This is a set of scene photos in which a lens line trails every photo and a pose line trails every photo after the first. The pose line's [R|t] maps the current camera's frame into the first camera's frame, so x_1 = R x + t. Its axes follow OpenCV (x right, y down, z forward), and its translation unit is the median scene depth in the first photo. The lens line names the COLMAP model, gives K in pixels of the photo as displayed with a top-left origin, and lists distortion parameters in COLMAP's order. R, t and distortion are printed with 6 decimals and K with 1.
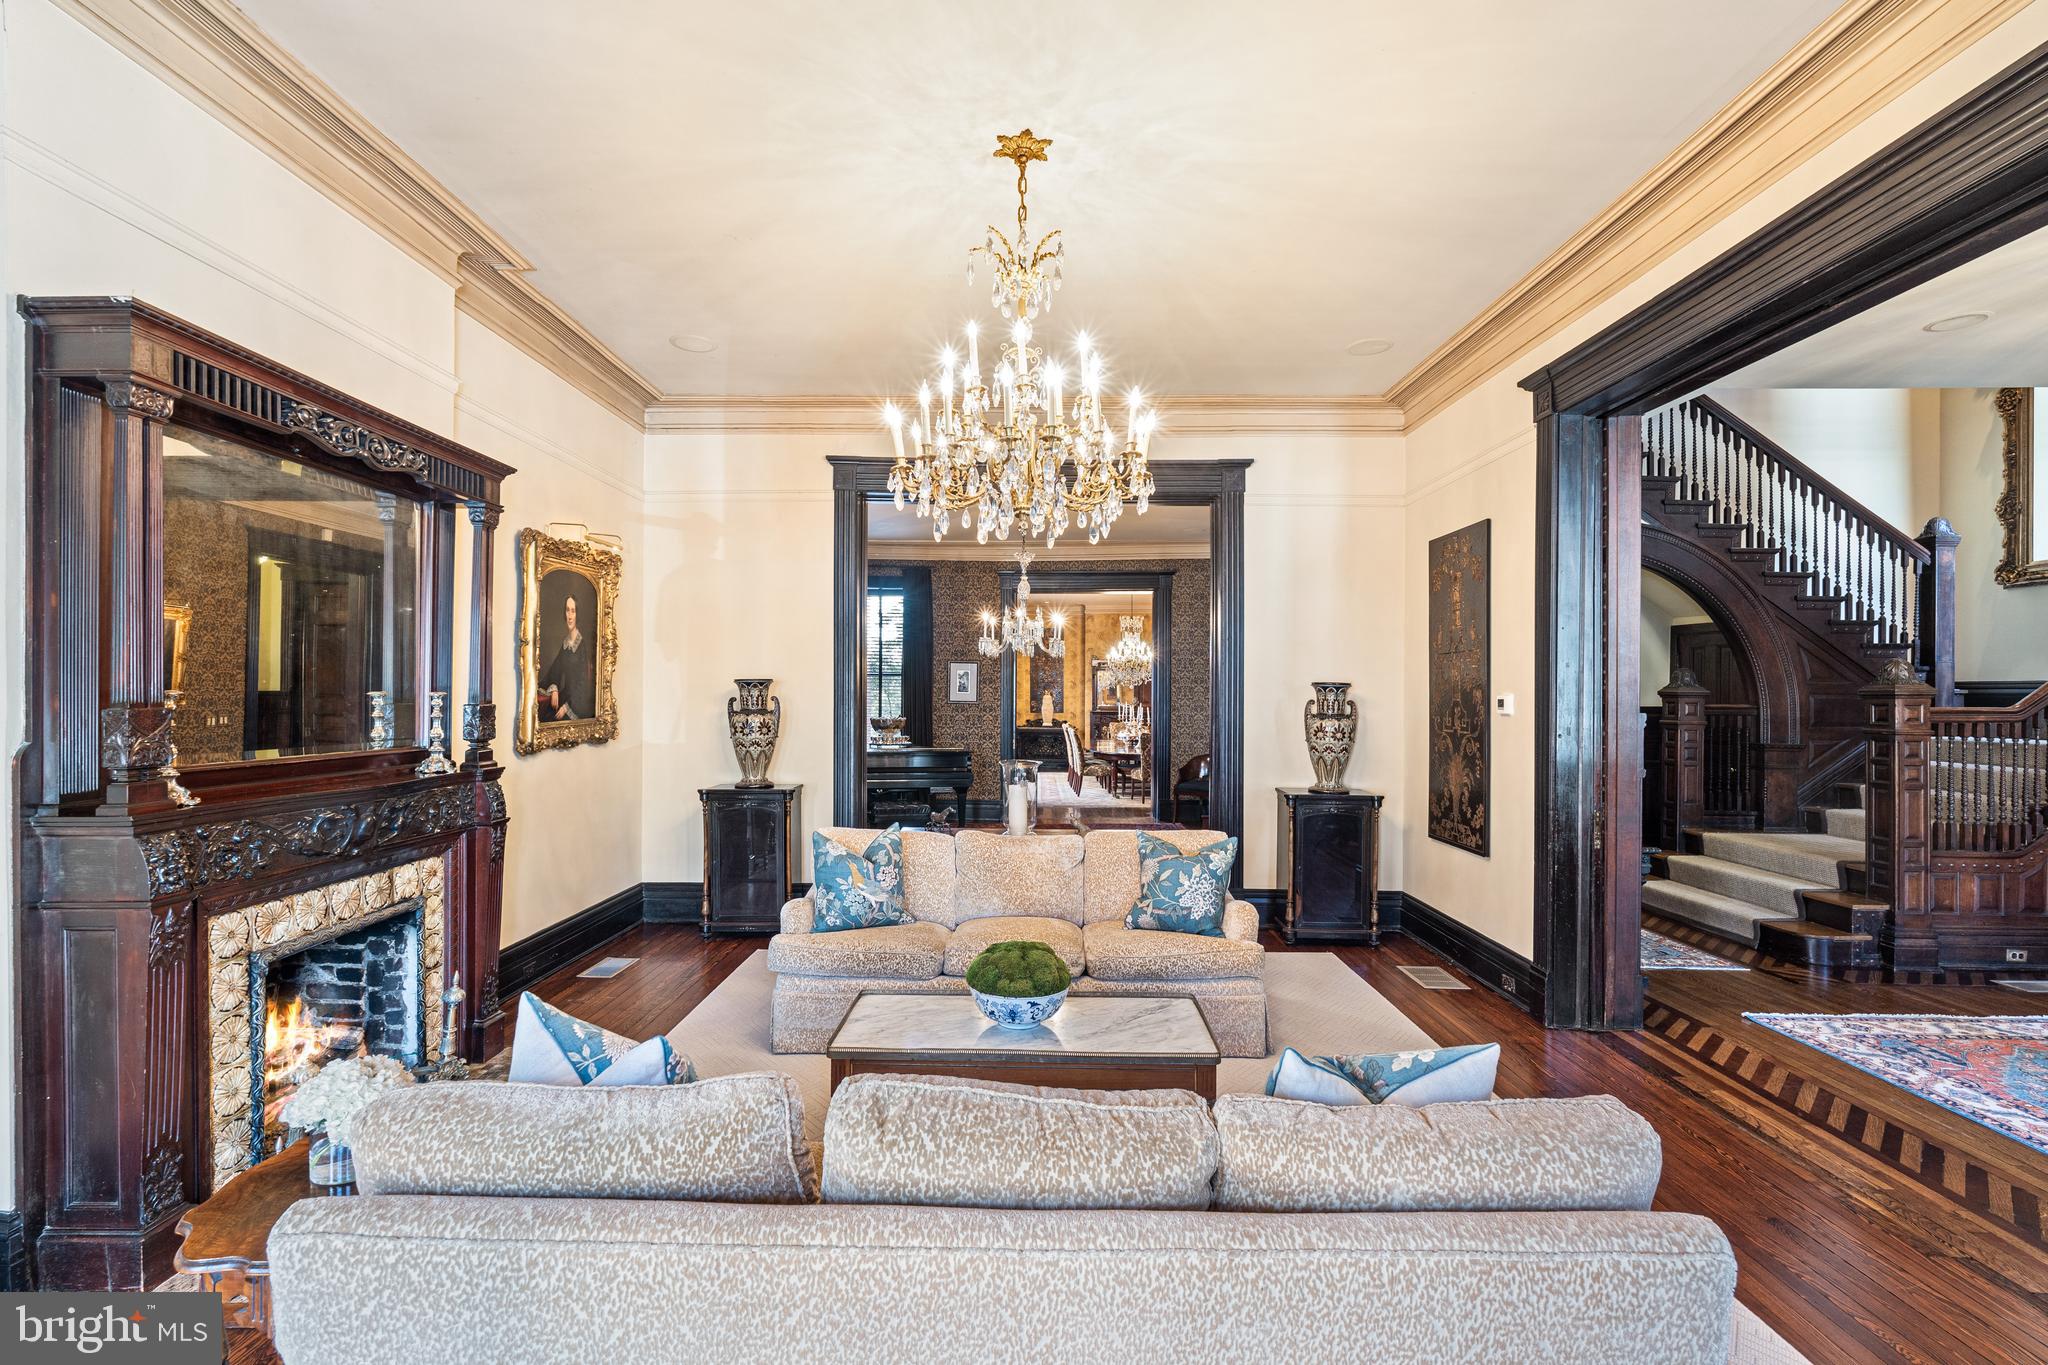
lens RADIAL K [[914.1, 0, 1012.2], [0, 914.1, 689.8], [0, 0, 1]] dist [-0.003632, -0.000118]
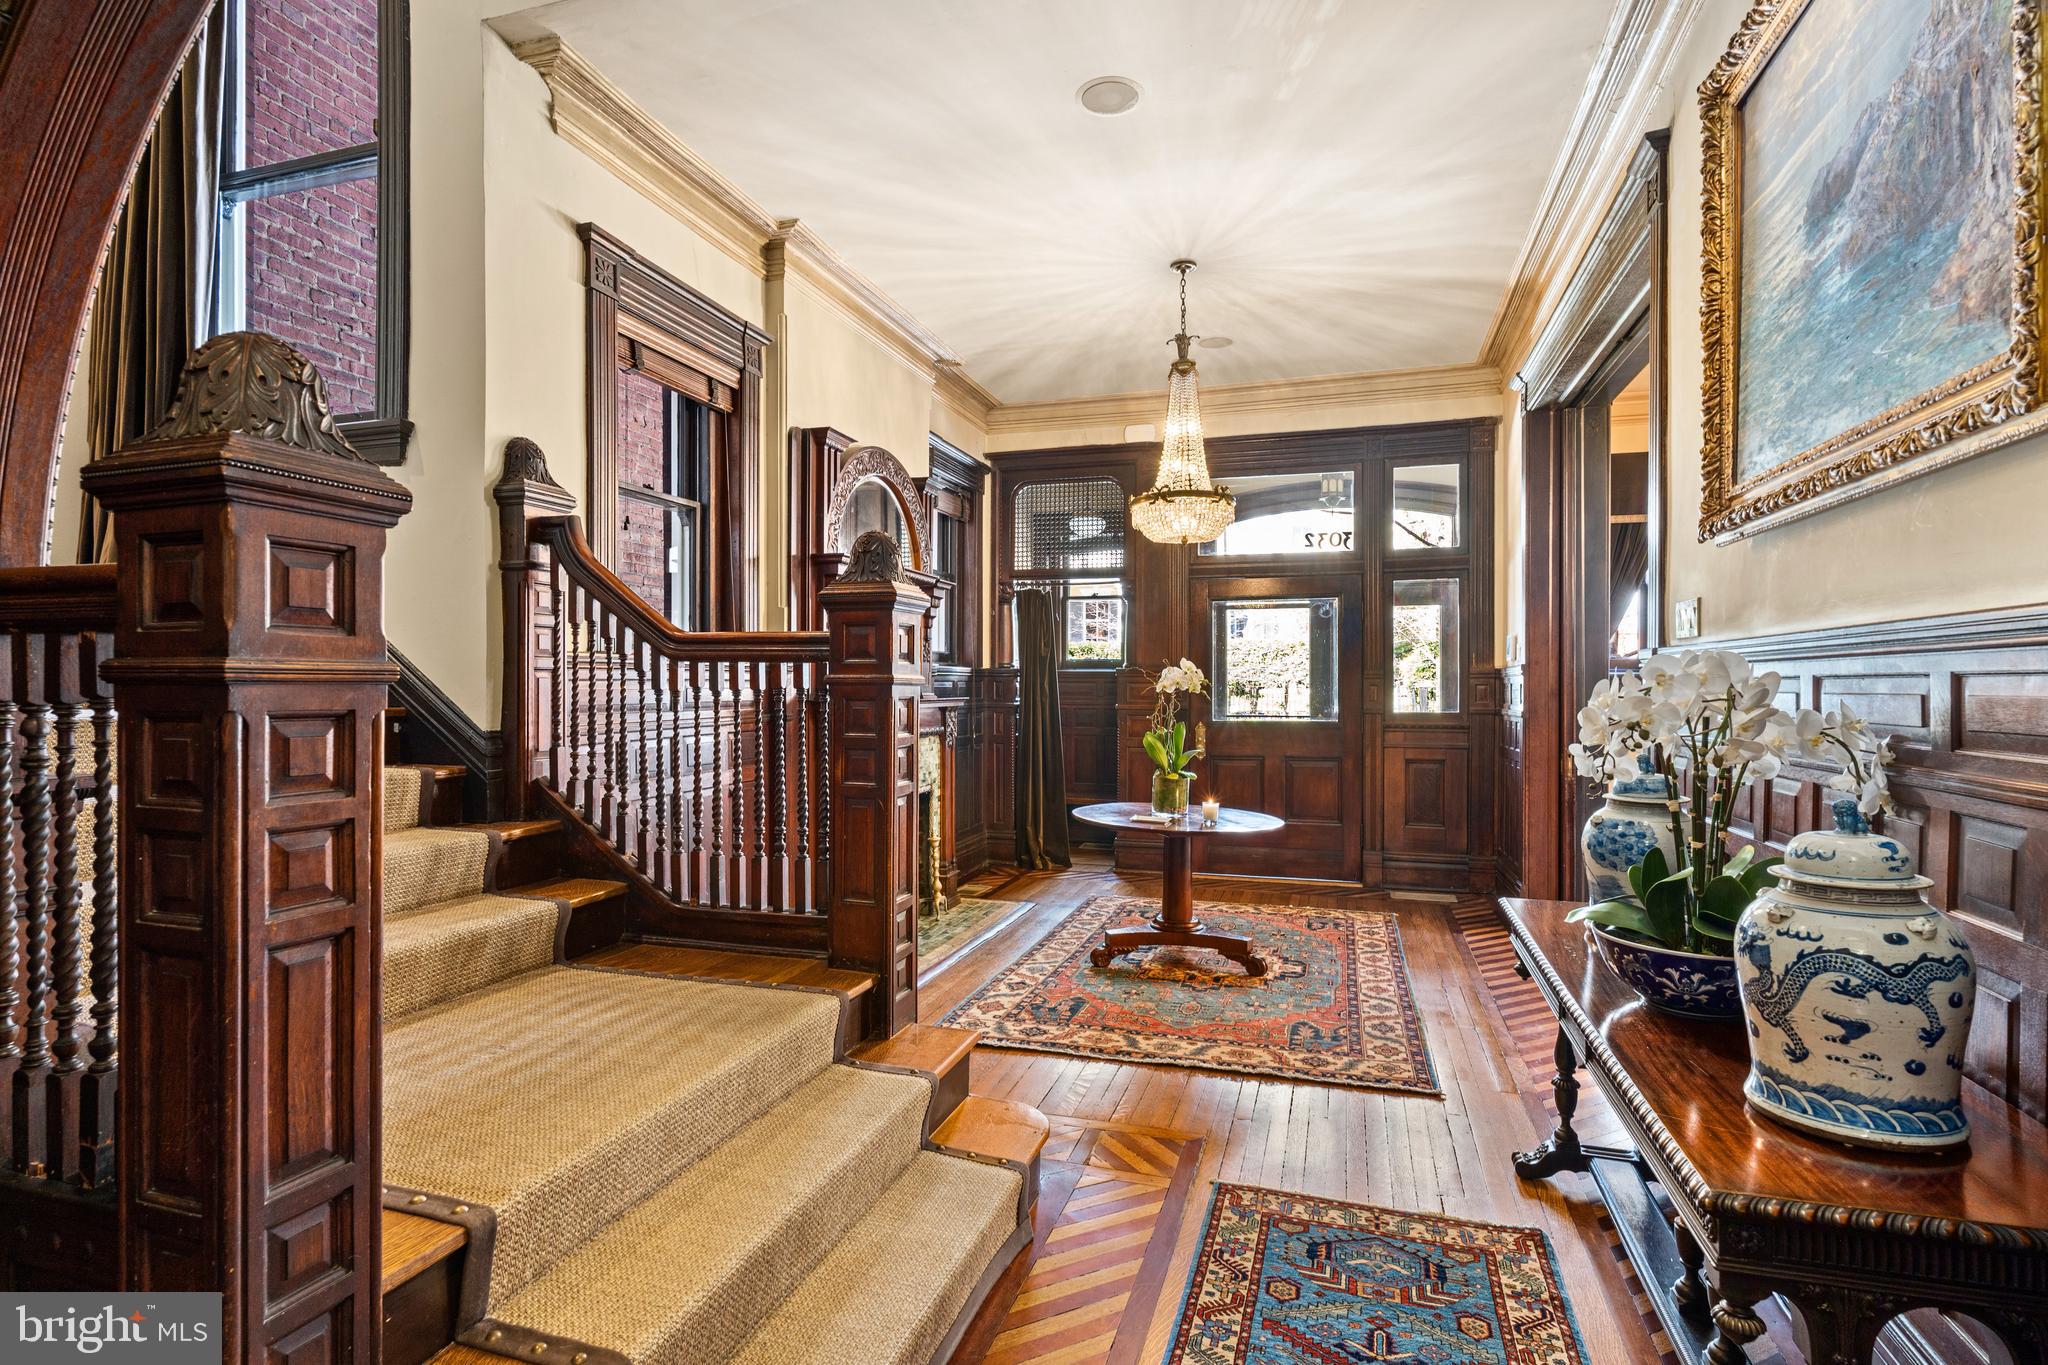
lens RADIAL K [[1025.2, 0, 1016.4], [0, 1025.2, 684.4], [0, 0, 1]] dist [-0.001440, -0.000107]
pose [[-0.957682, -0.013956, 0.287489, 0.944009], [-0.015505, 0.999875, -0.003112, 0.062252], [-0.287410, -0.007437, -0.957779, 1.936165]]
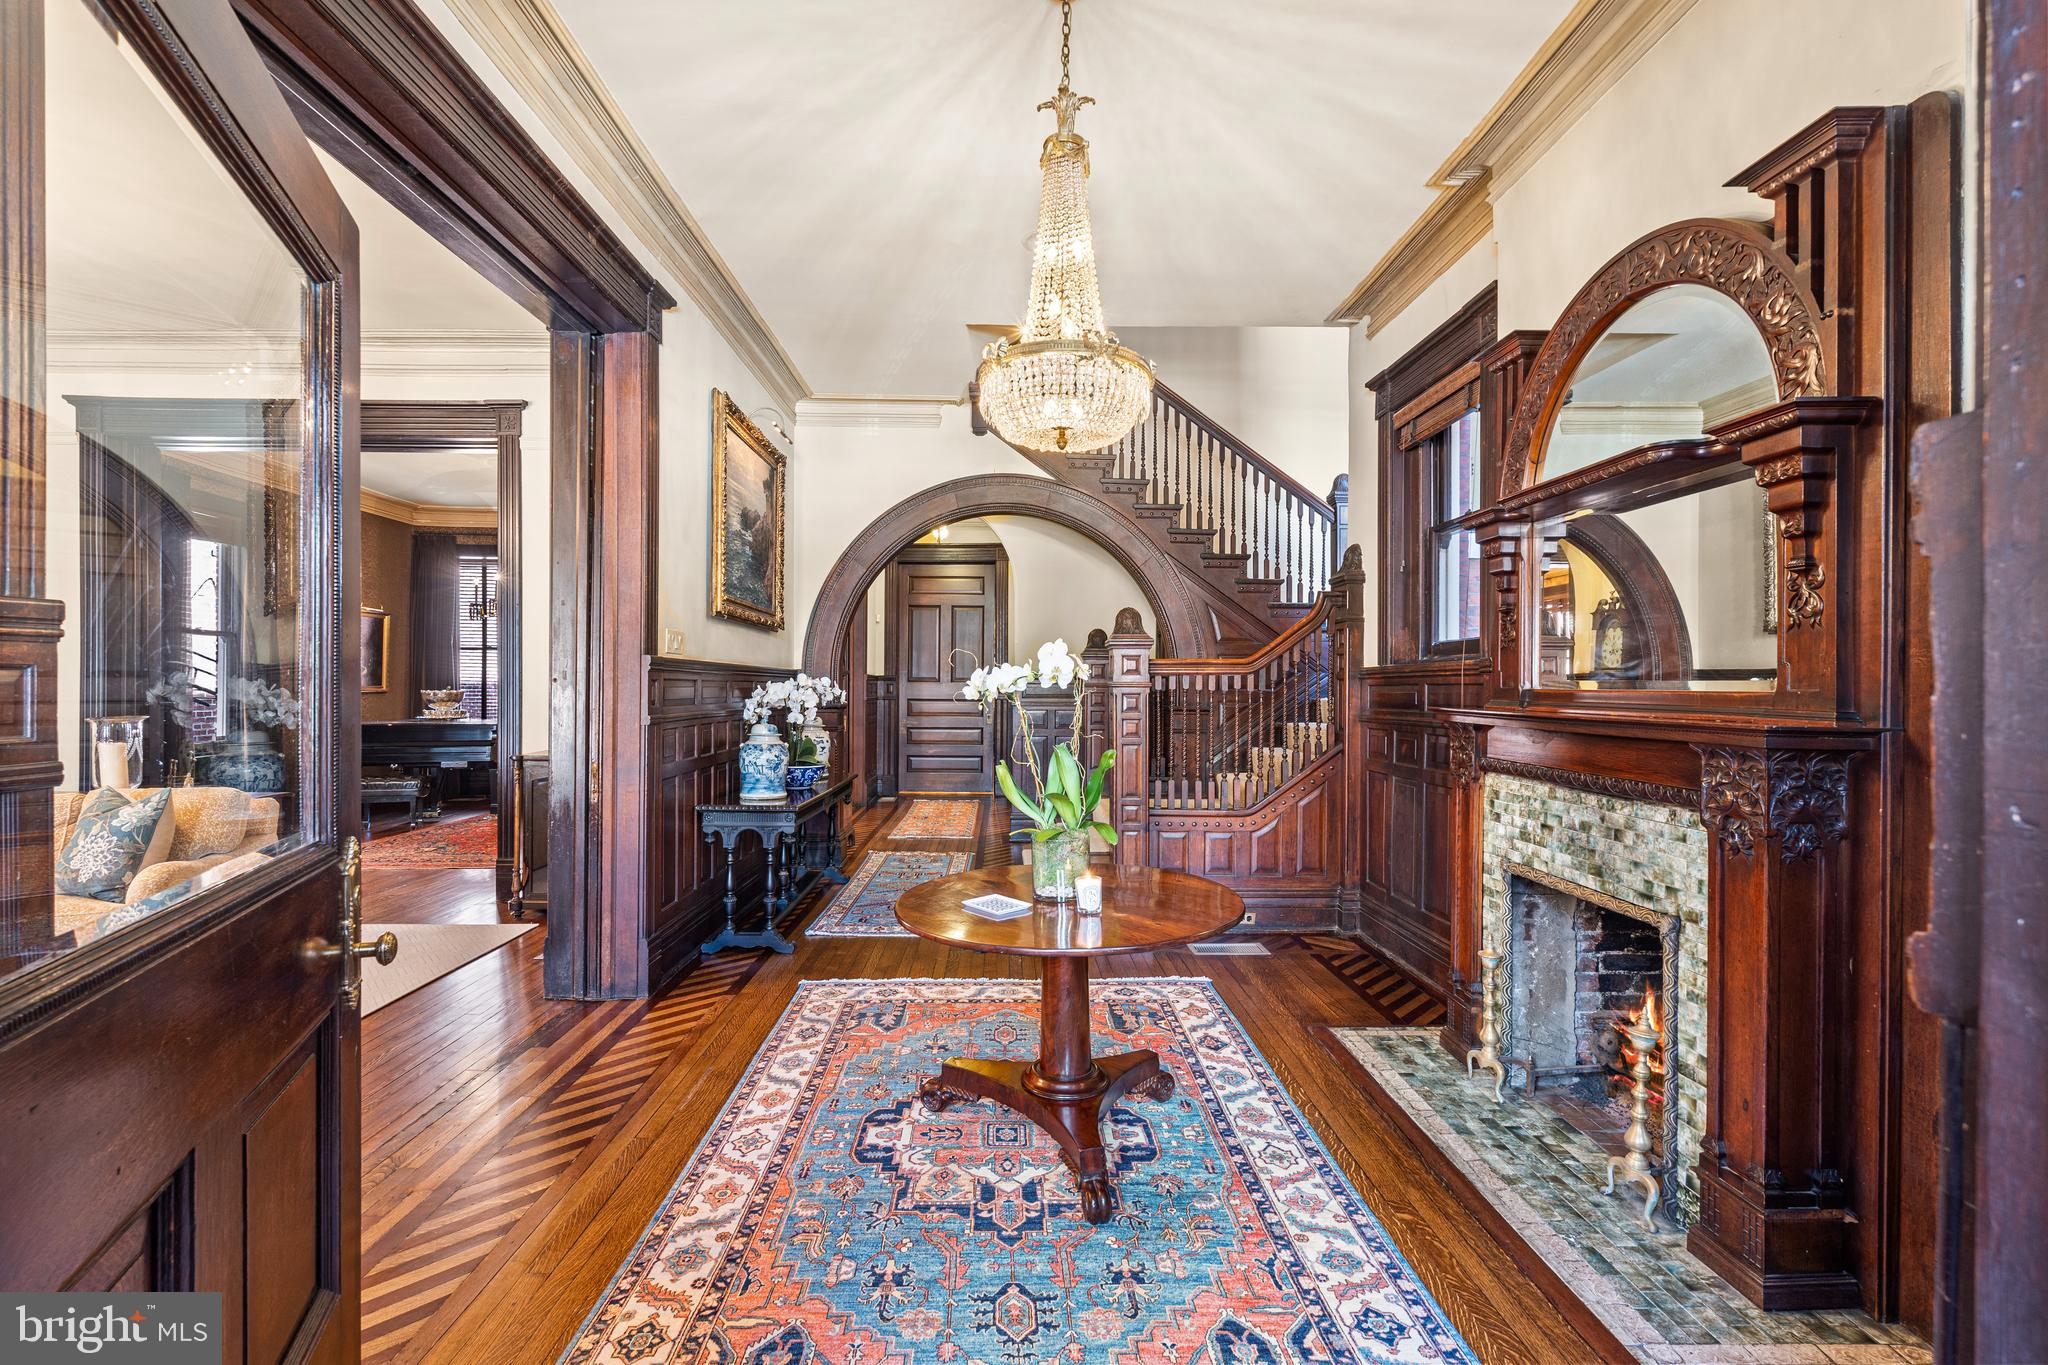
lens RADIAL K [[914.1, 0, 1021.6], [0, 914.1, 683.6], [0, 0, 1]] dist [-0.003632, -0.000118]
pose [[0.999187, -0.002925, 0.040221, 1.049572], [0.002838, 0.999994, 0.002222, 0.054120], [-0.040227, -0.002106, 0.999188, 0.062635]]
